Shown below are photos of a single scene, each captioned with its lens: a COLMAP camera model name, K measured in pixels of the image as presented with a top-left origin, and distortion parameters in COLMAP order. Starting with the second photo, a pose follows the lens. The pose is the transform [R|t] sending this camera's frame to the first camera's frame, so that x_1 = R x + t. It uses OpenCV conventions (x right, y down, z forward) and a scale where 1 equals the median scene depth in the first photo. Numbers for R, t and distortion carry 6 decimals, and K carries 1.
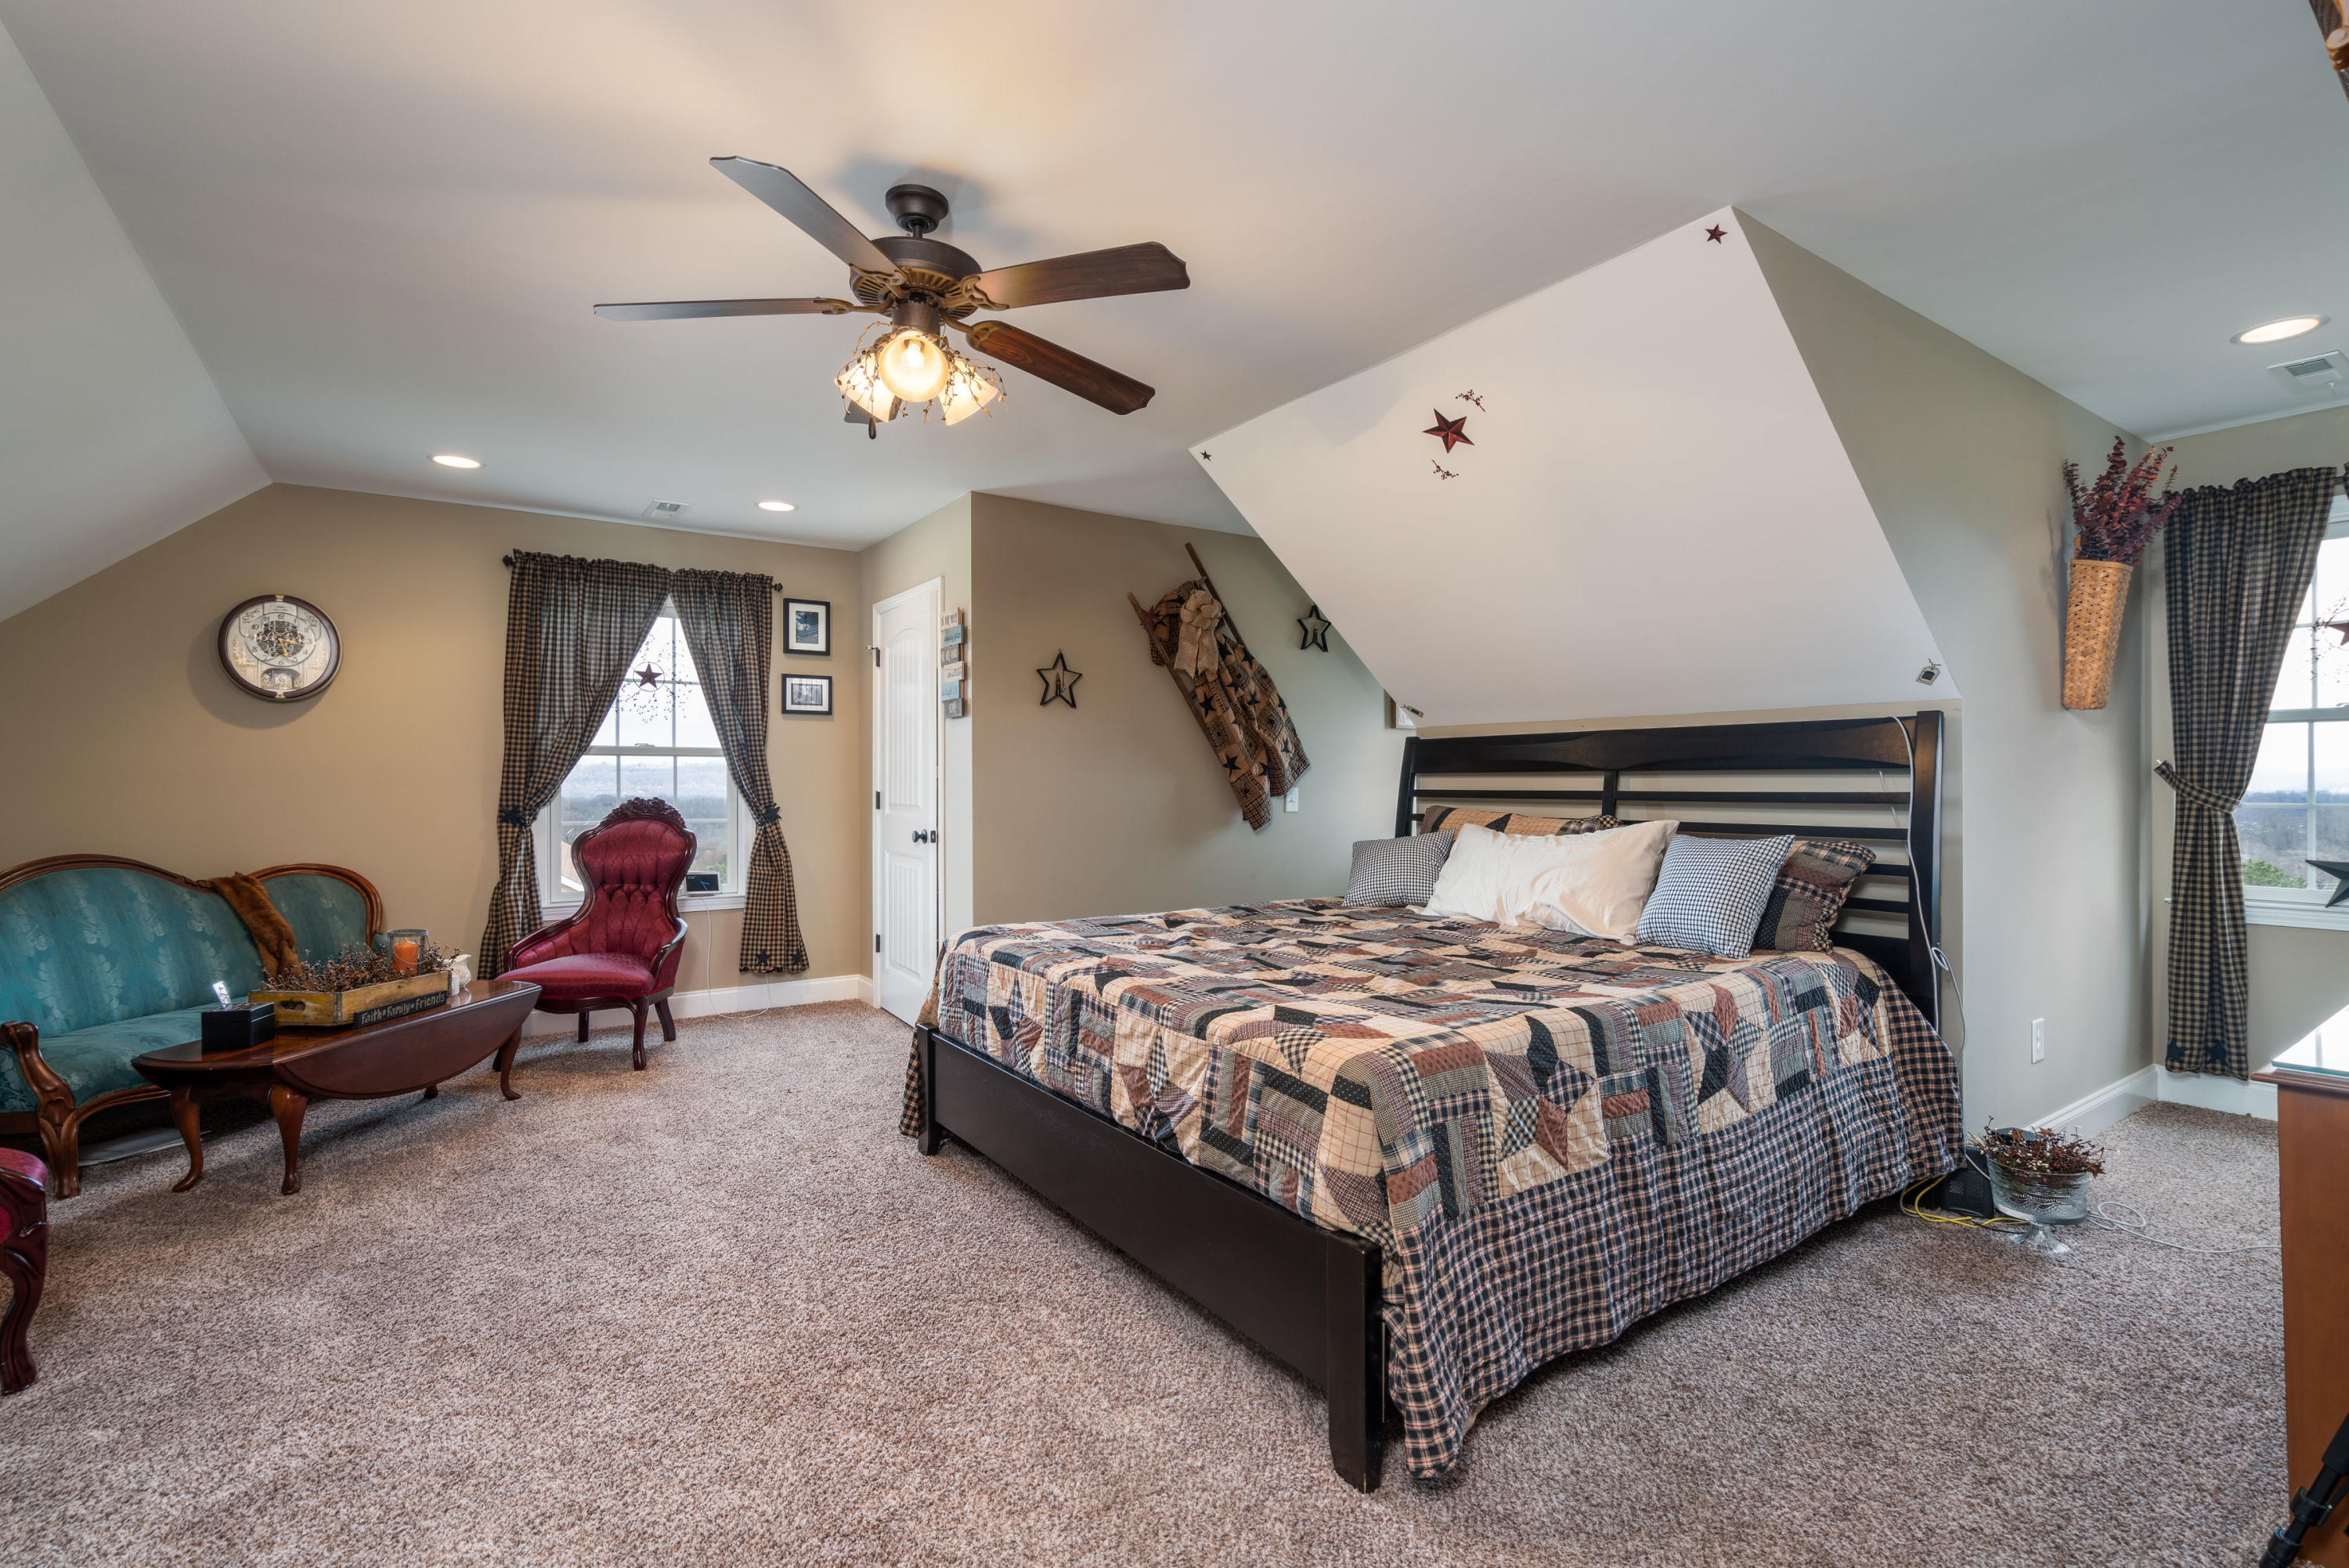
lens RADIAL K [[1058.5, 0, 1174.5], [0, 1058.5, 784.0], [0, 0, 1]] dist [-0.053773, 0.019861]
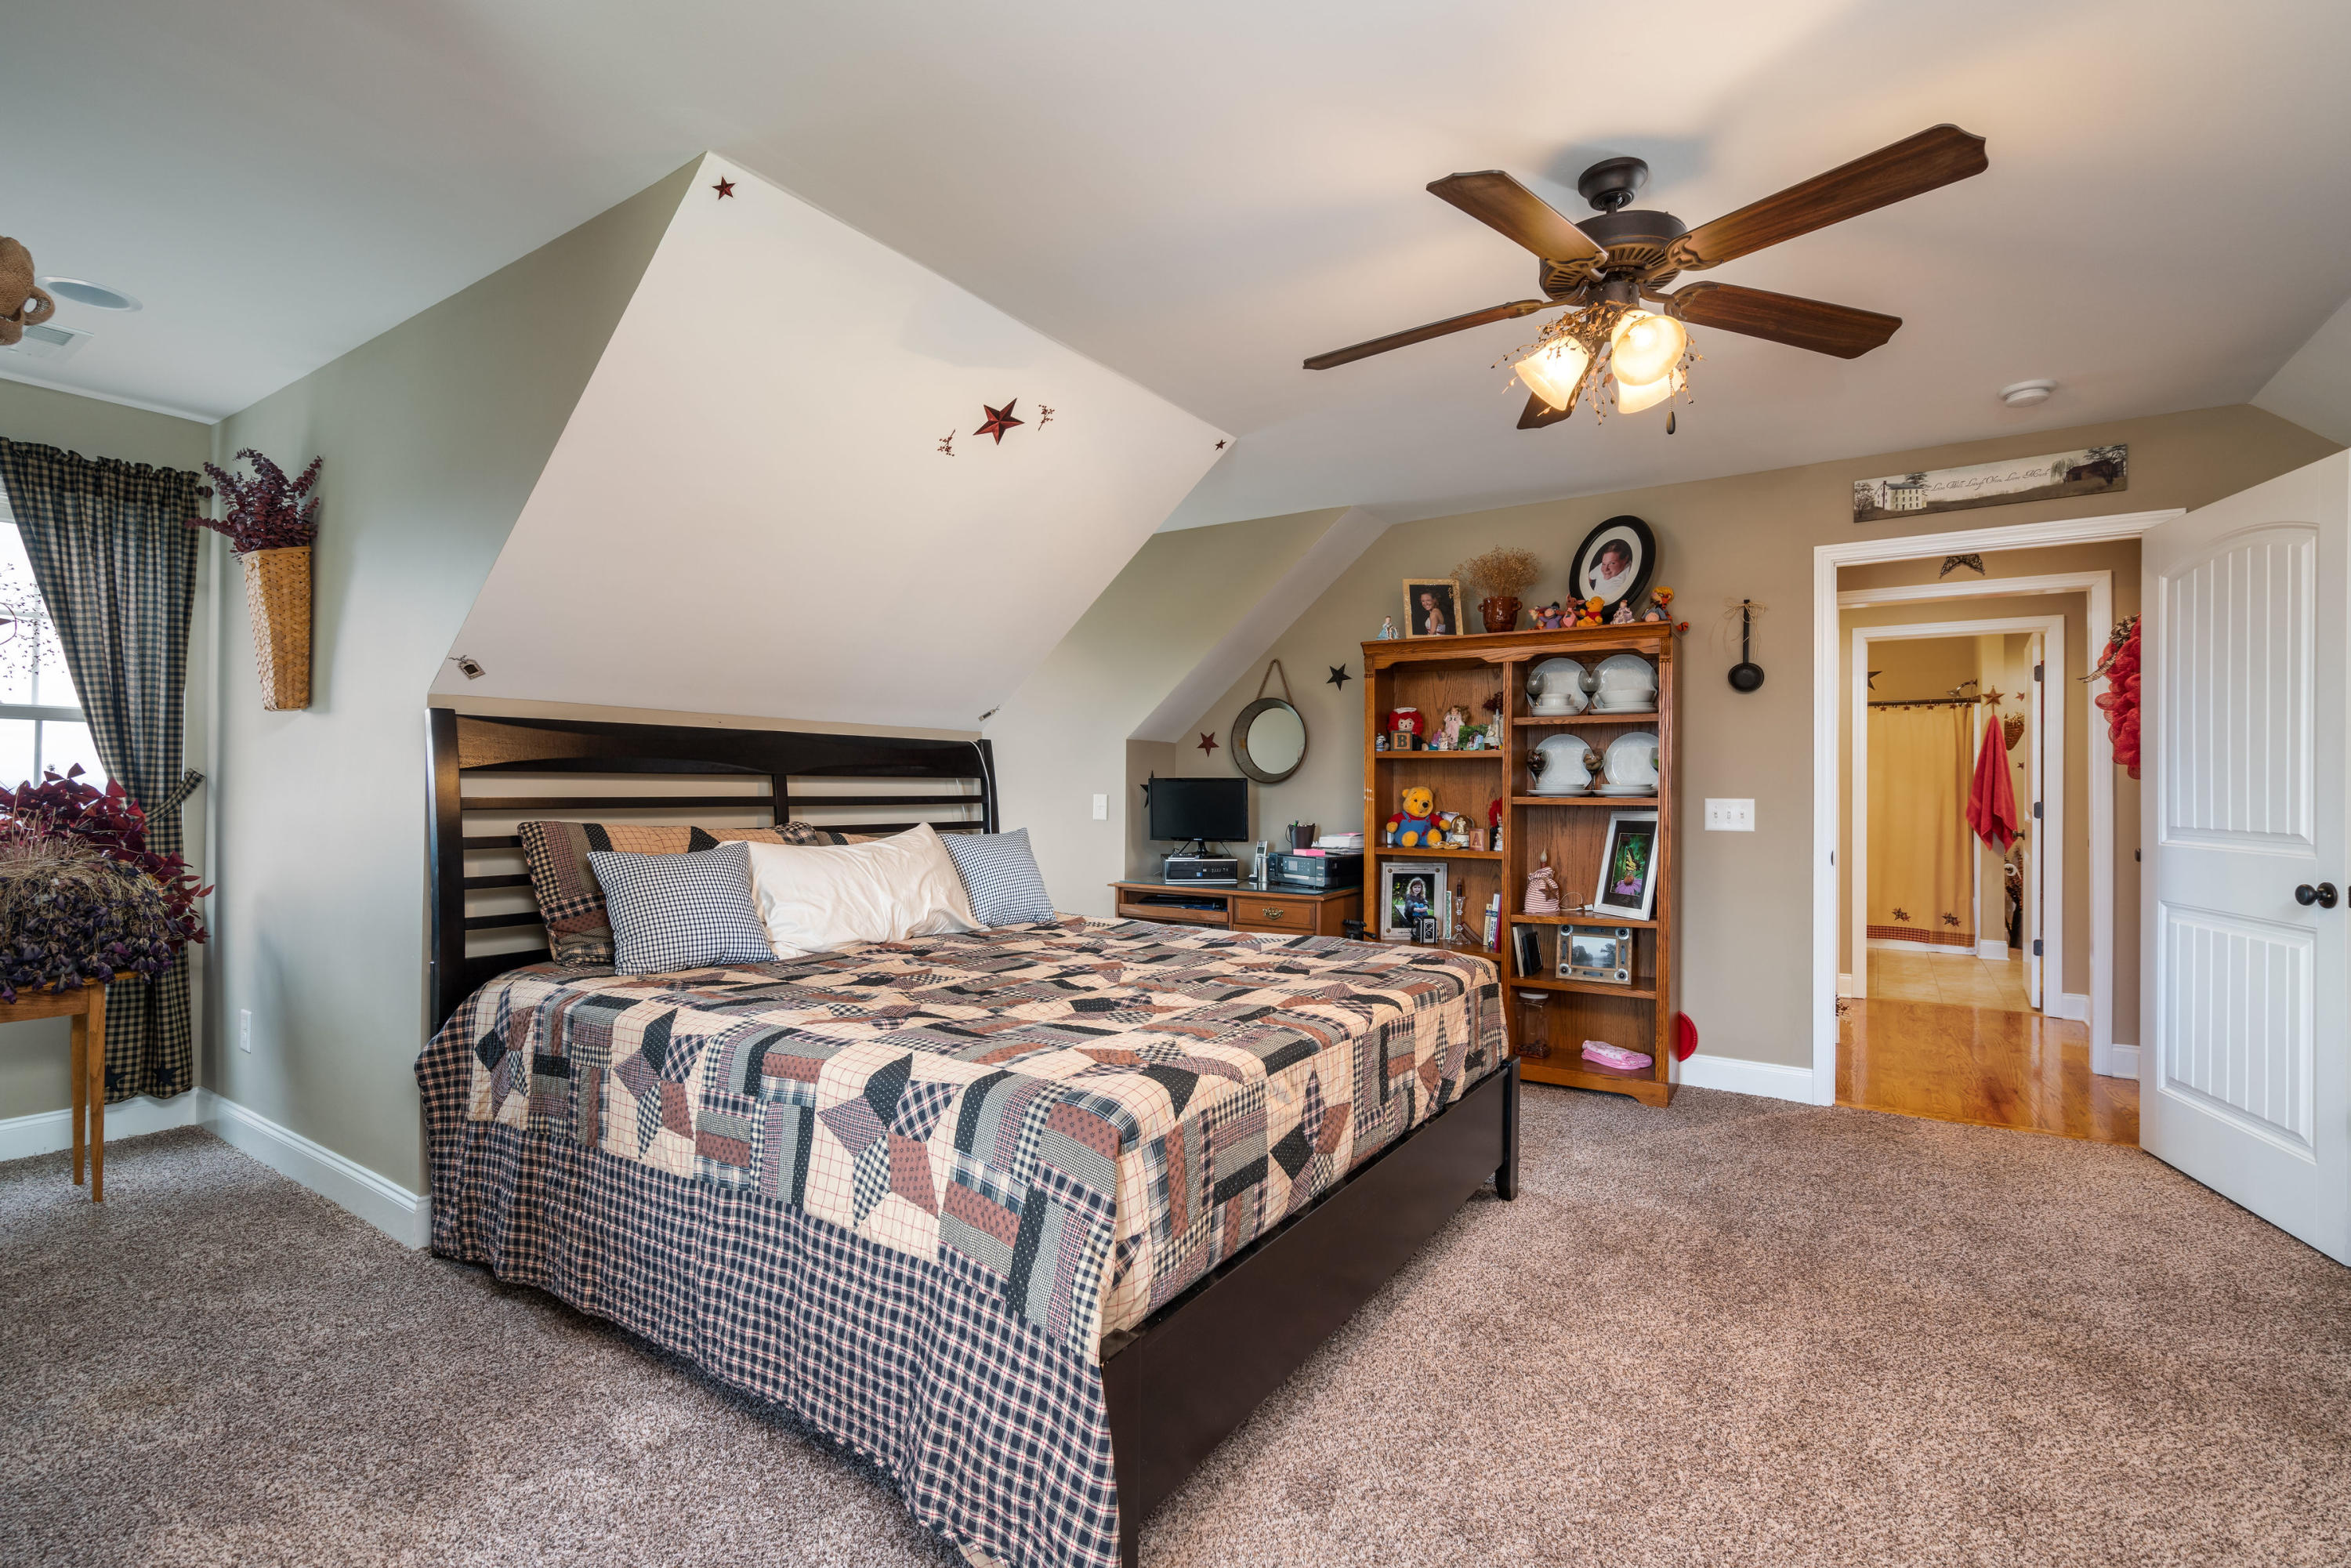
lens RADIAL K [[1053.1, 0, 1175.5], [0, 1053.1, 784.0], [0, 0, 1]] dist [-0.002720, -0.000185]
pose [[-0.370028, 0.001976, 0.929019, -0.800696], [-0.005407, 0.999976, -0.004280, -0.002994], [-0.929005, -0.006607, -0.370008, 1.400785]]
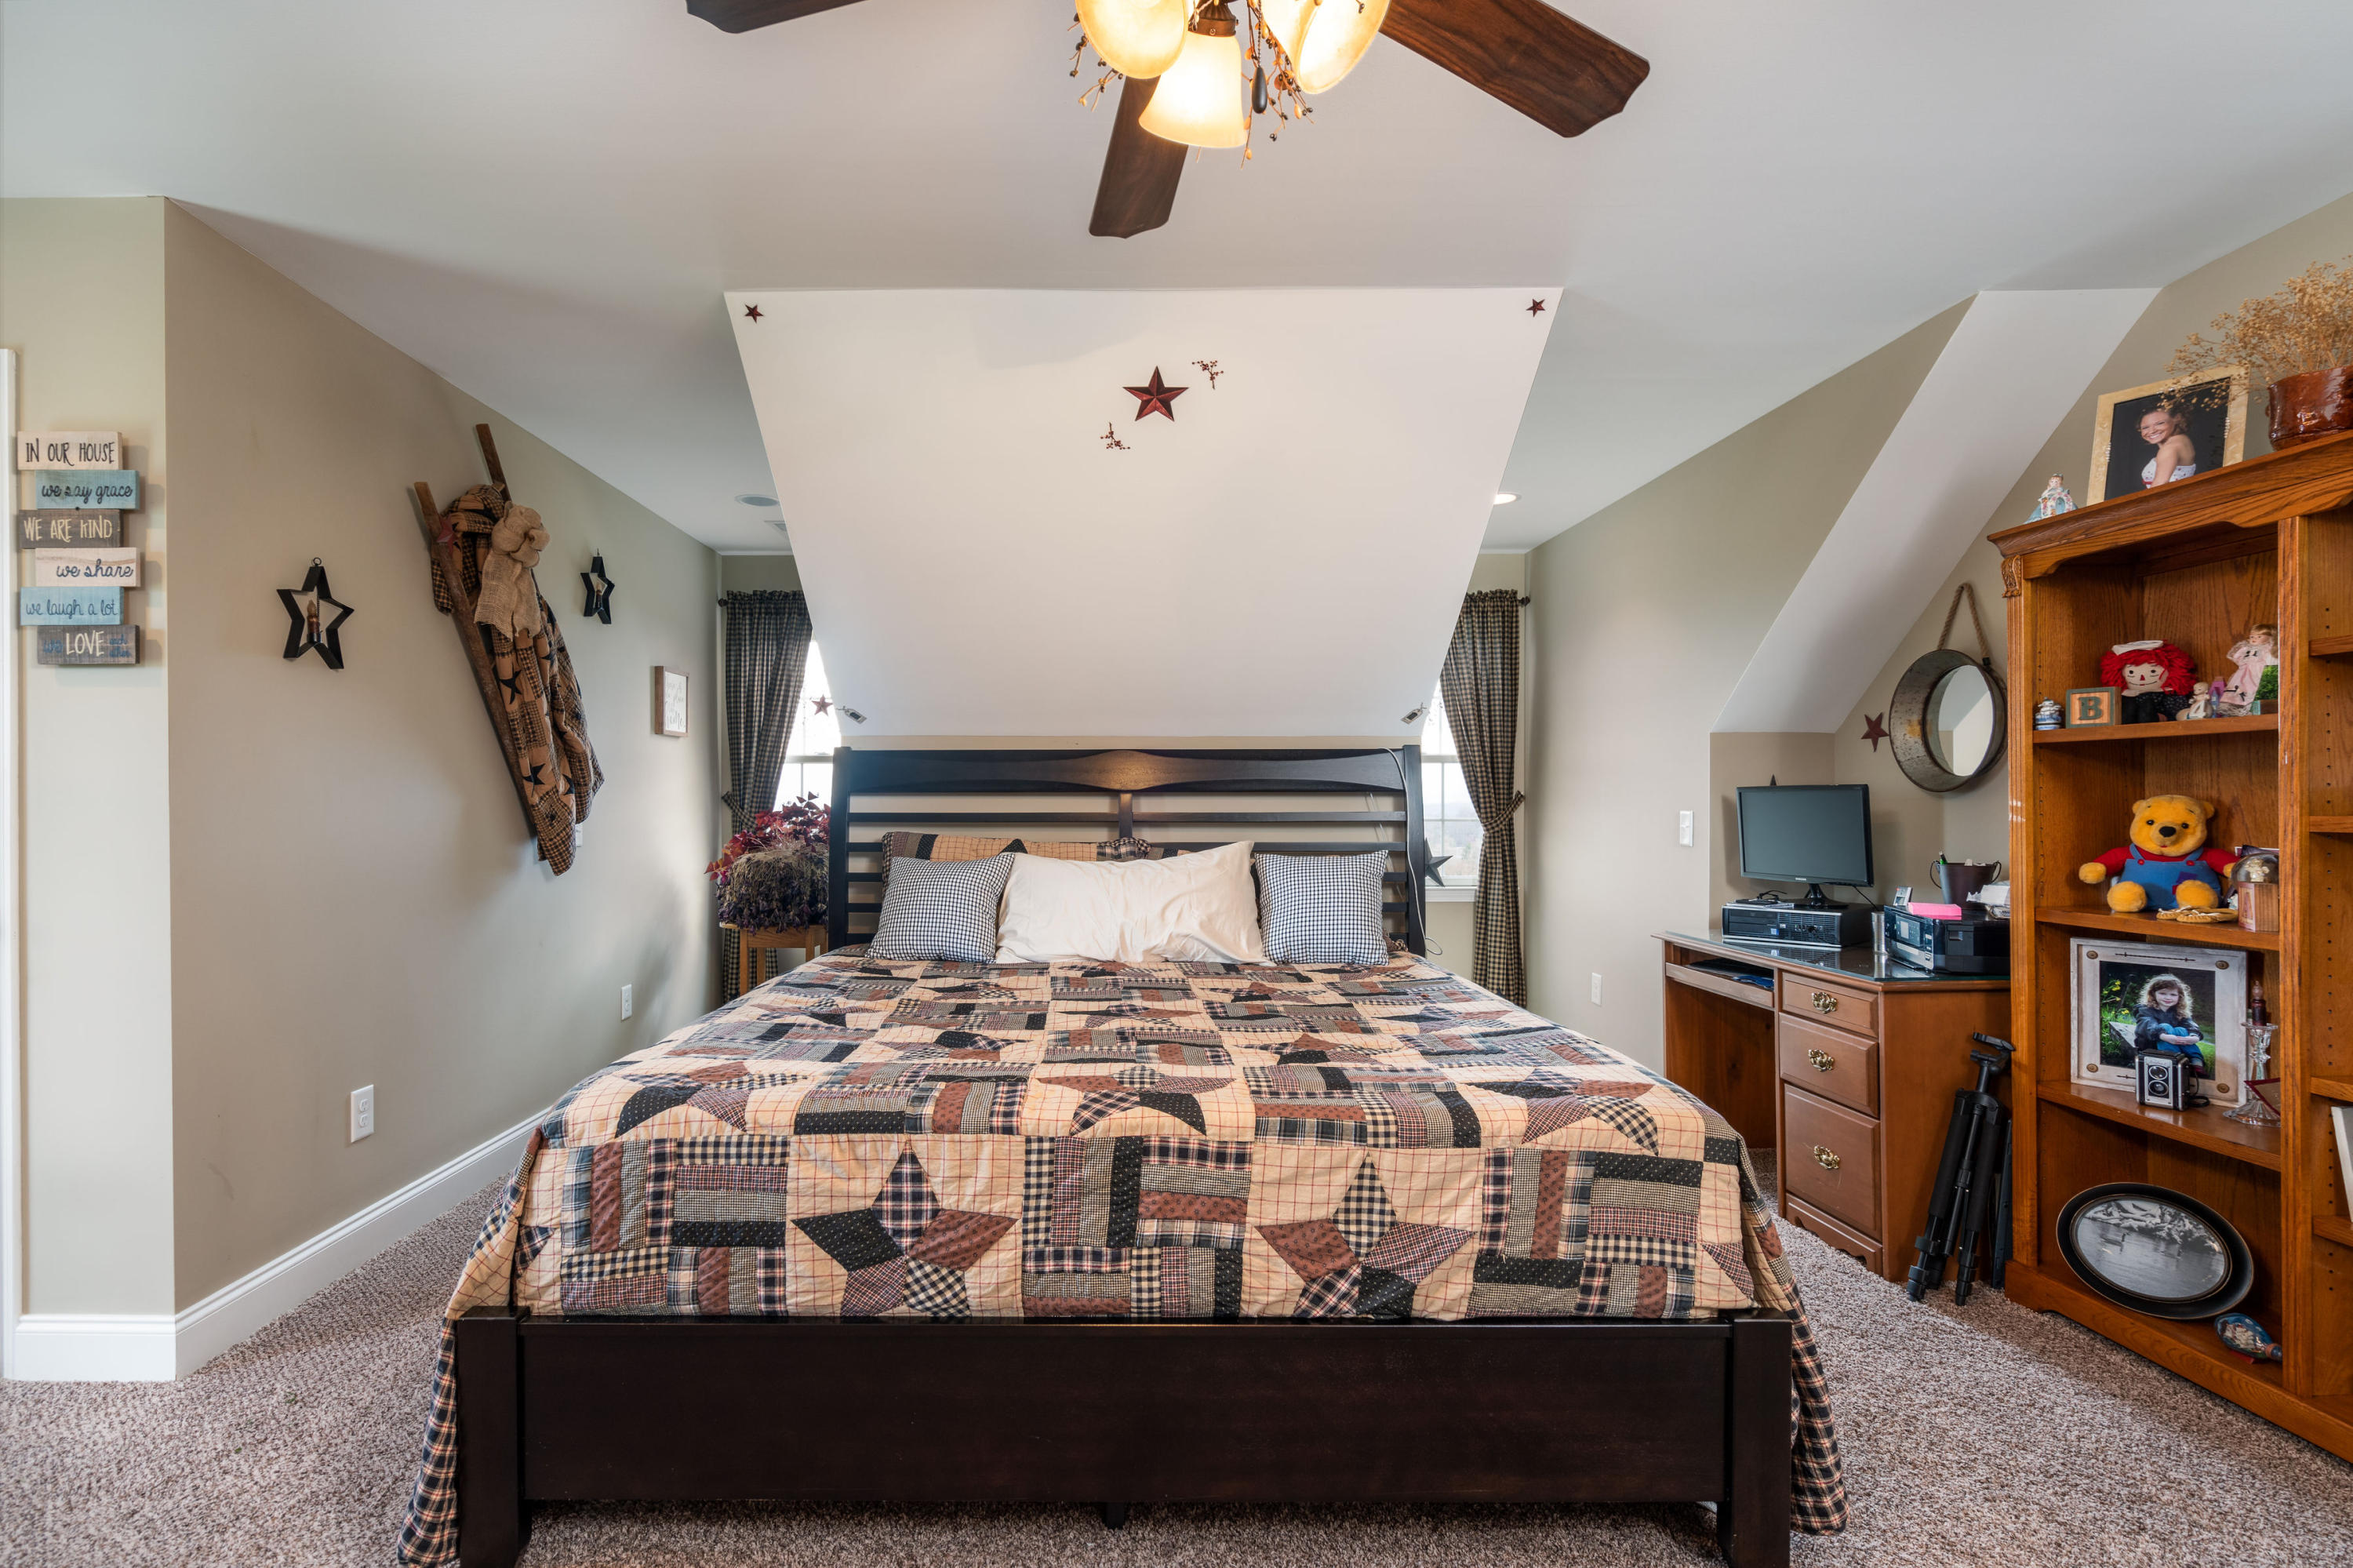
lens RADIAL K [[1113.1, 0, 1097.3], [0, 1113.1, 811.0], [0, 0, 1]] dist [-0.009328, 0.001338]
pose [[0.570368, -0.005351, 0.821372, -0.603098], [0.001081, 0.999983, 0.005764, -0.001229], [-0.821388, -0.002400, 0.570364, 0.600546]]
